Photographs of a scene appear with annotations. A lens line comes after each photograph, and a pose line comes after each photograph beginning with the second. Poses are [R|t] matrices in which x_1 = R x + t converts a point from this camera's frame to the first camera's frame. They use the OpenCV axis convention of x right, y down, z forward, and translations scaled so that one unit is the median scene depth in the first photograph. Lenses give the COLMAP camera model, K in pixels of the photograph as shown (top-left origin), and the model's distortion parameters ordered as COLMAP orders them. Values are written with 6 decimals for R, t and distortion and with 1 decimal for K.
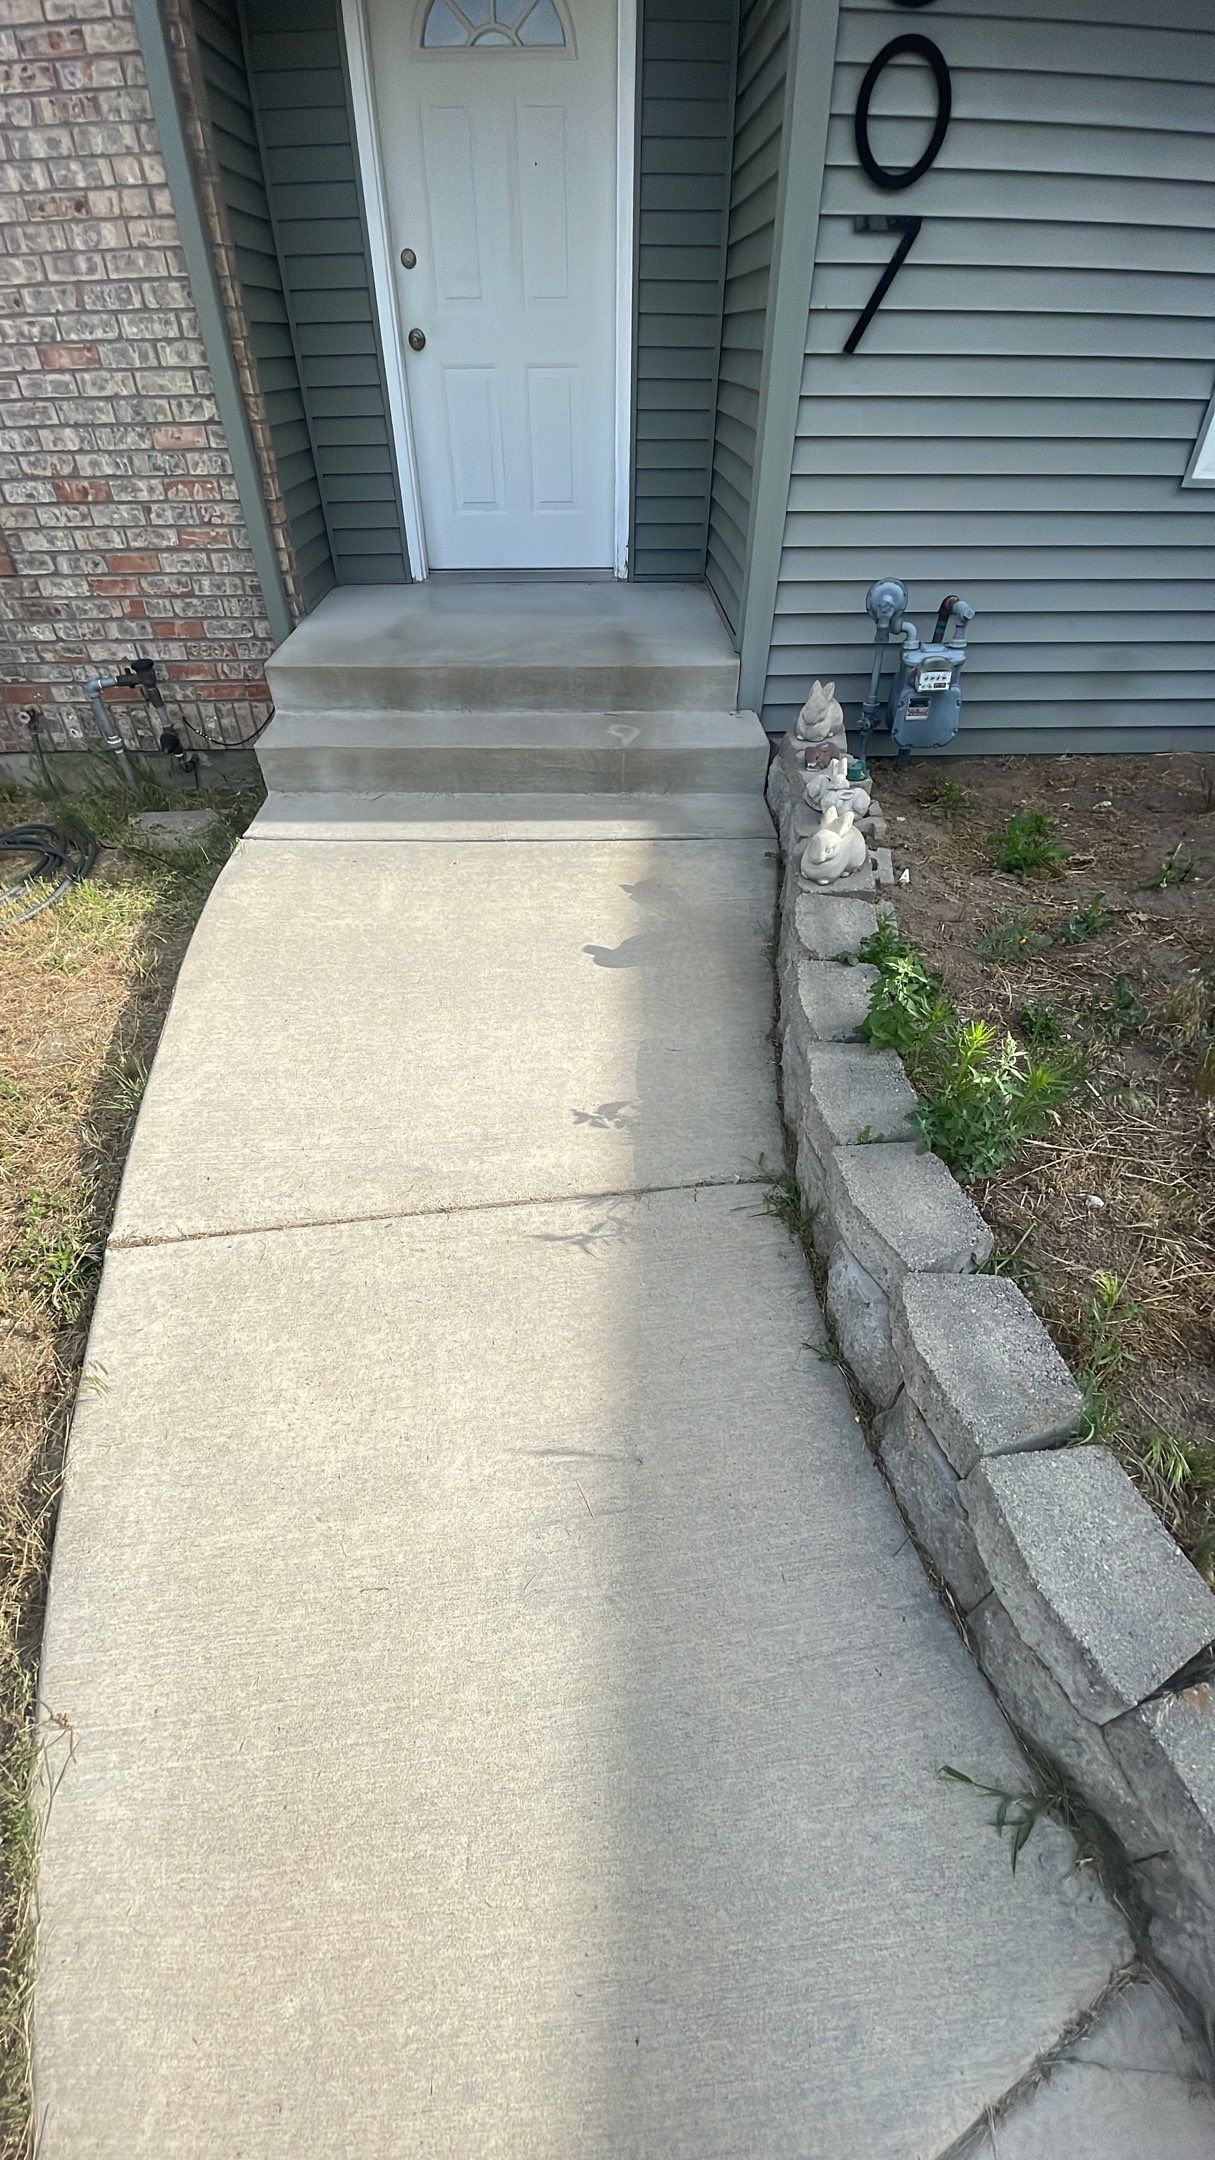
lens RADIAL K [[864.4, 0, 613.2], [0, 864.4, 1075.1], [0, 0, 1]] dist [0.015555, -0.019128]
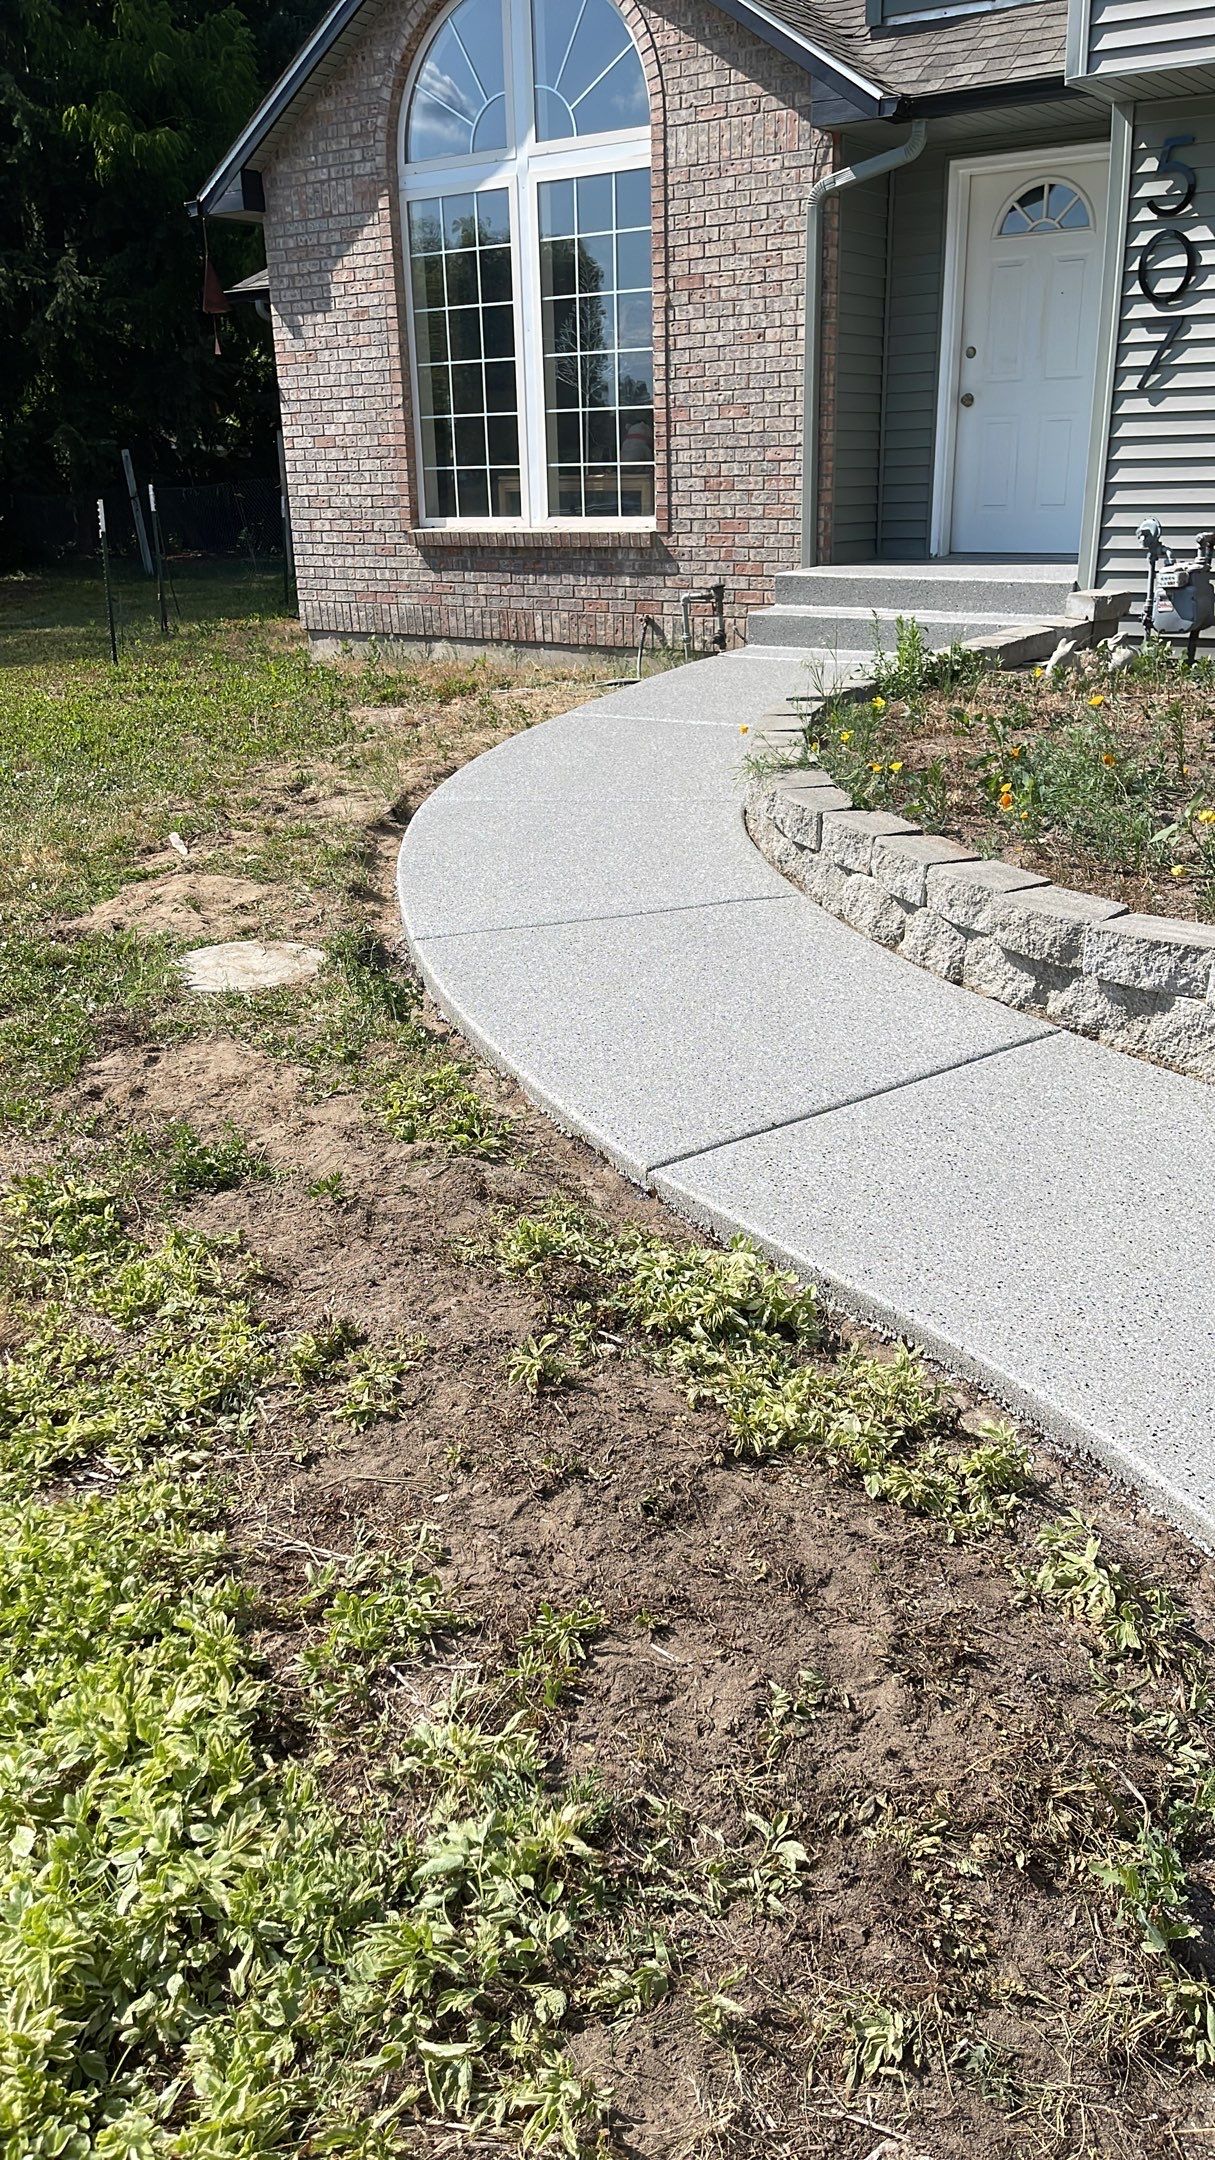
lens RADIAL K [[1613.5, 0, 617.0], [0, 1613.5, 1086.8], [0, 0, 1]] dist [0.051742, -0.063033]
pose [[0.809543, 0.196596, -0.553163, 1.187530], [-0.366214, 0.905564, -0.214107, 1.117345], [0.458832, 0.375904, 0.805089, -1.160757]]
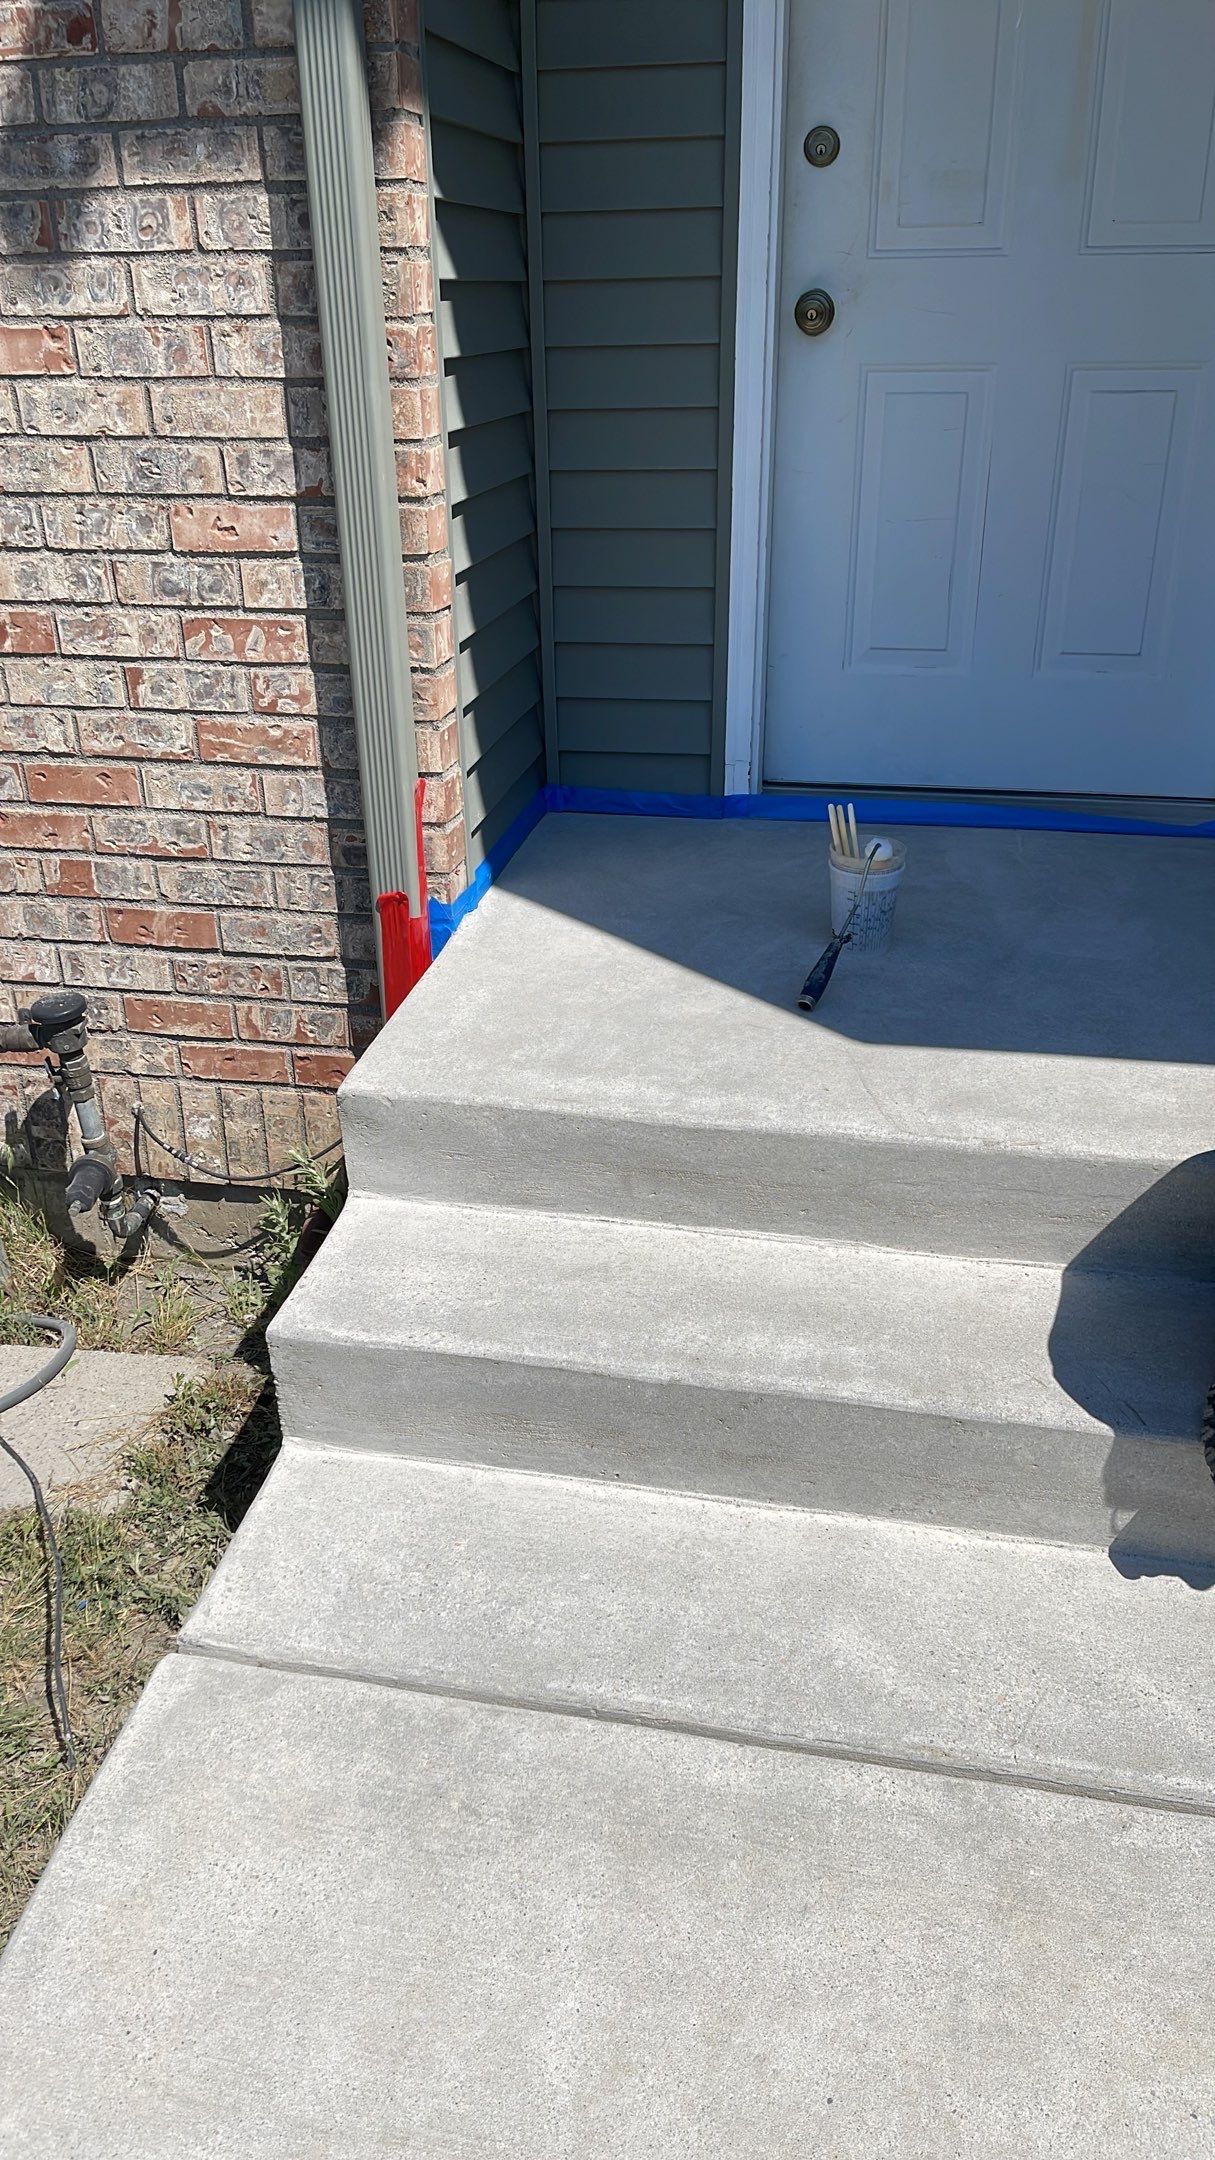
lens RADIAL K [[1617.1, 0, 630.4], [0, 1617.1, 1076.3], [0, 0, 1]] dist [0.088148, -0.127916]
pose [[0.979054, 0.082003, -0.186354, -0.156689], [-0.126078, 0.962881, -0.238671, -0.335714], [0.159865, 0.257167, 0.953052, 0.370483]]
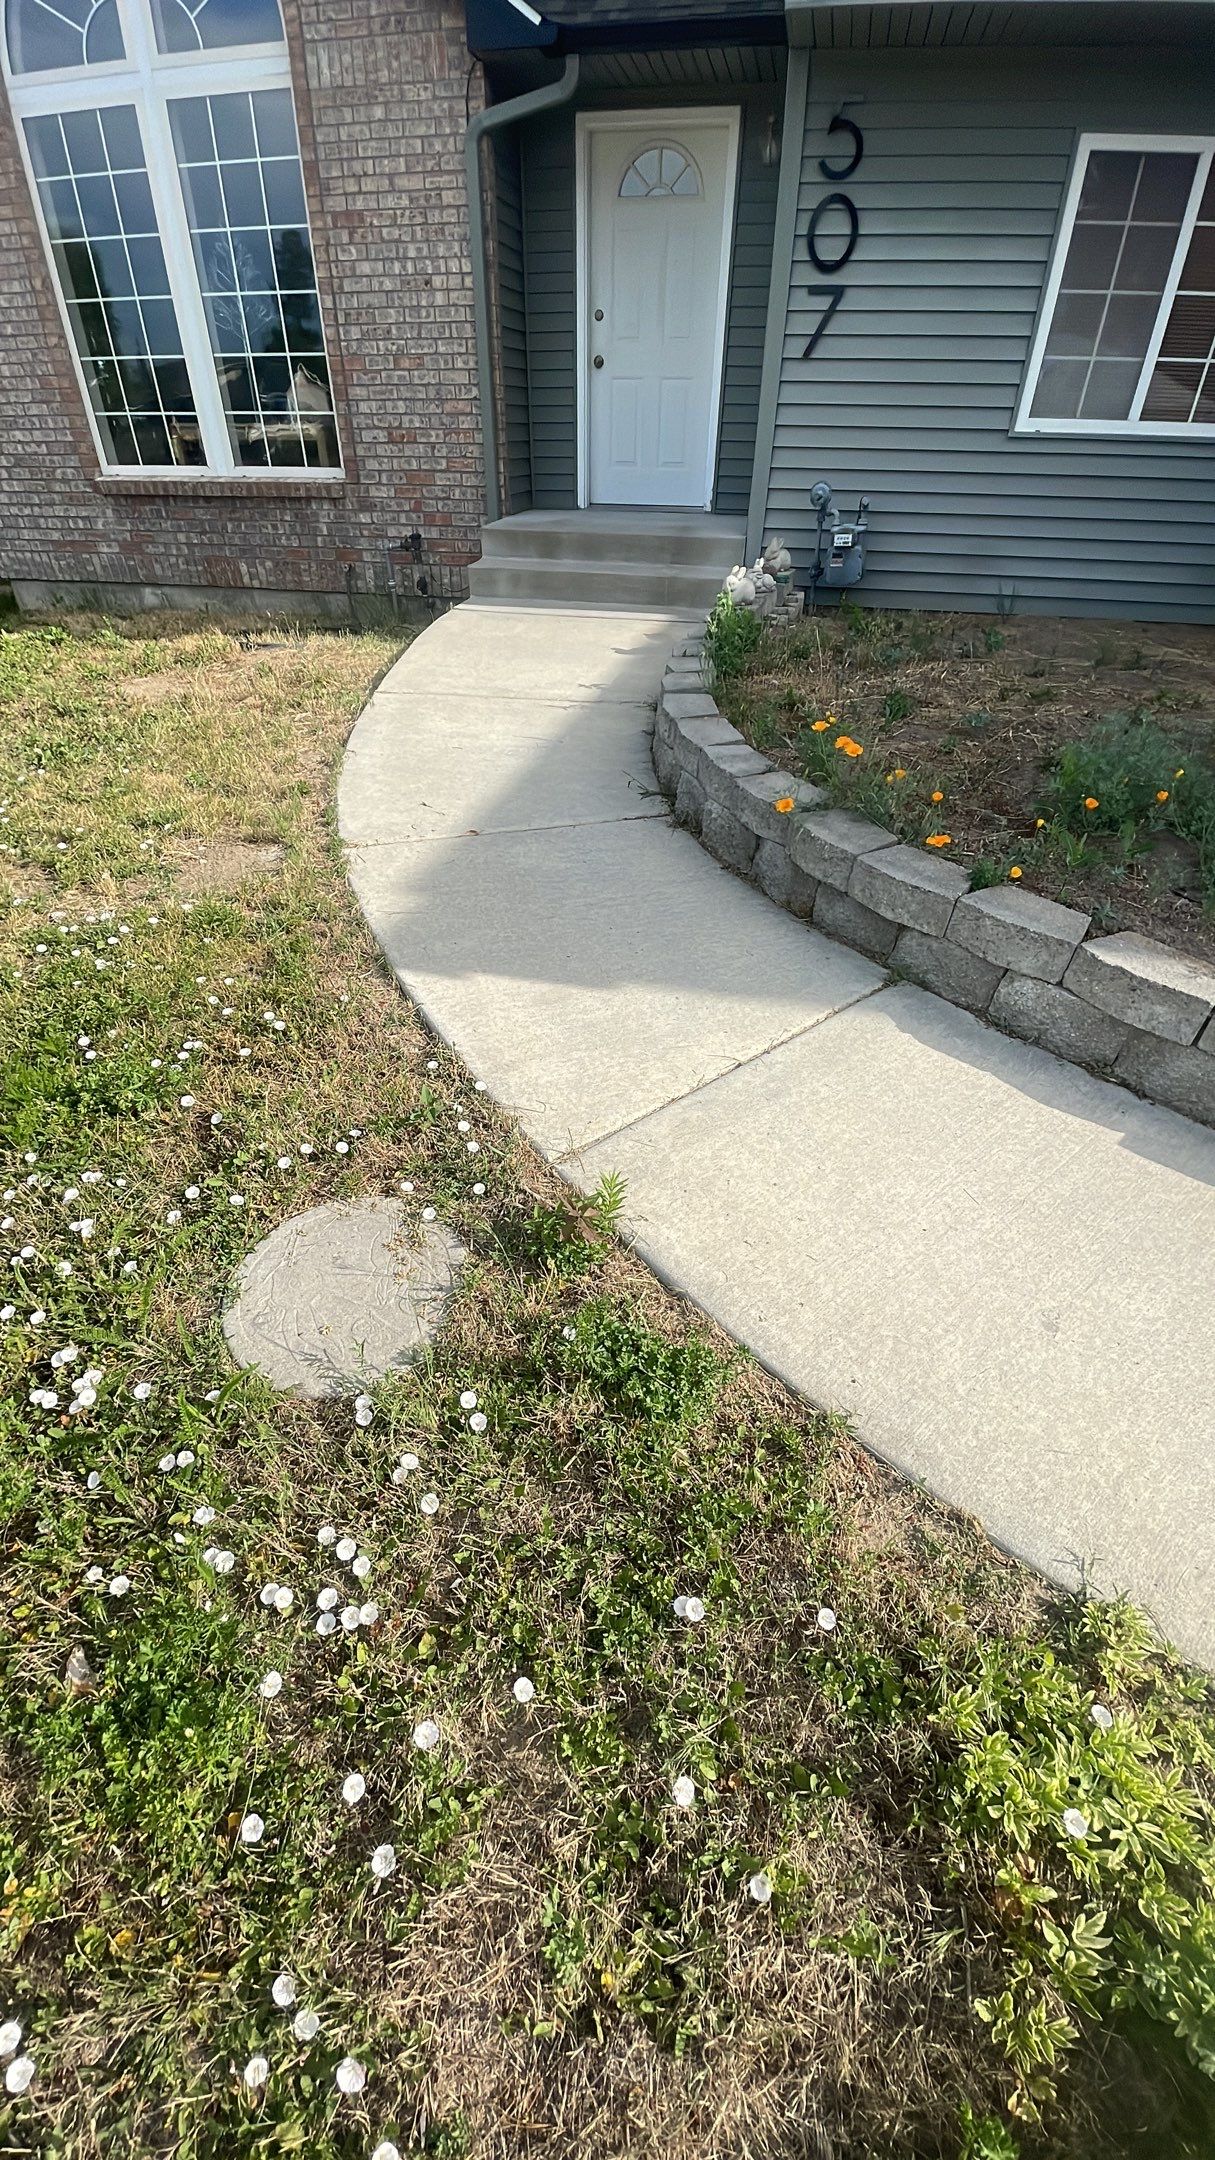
lens RADIAL K [[870.1, 0, 607.5], [0, 870.1, 1080.0], [0, 0, 1]] dist [0.006252, -0.014962]
pose [[0.971908, 0.150751, -0.180743, 0.363901], [-0.160670, 0.986137, -0.041467, 0.709438], [0.171986, 0.069342, 0.982656, -0.669464]]
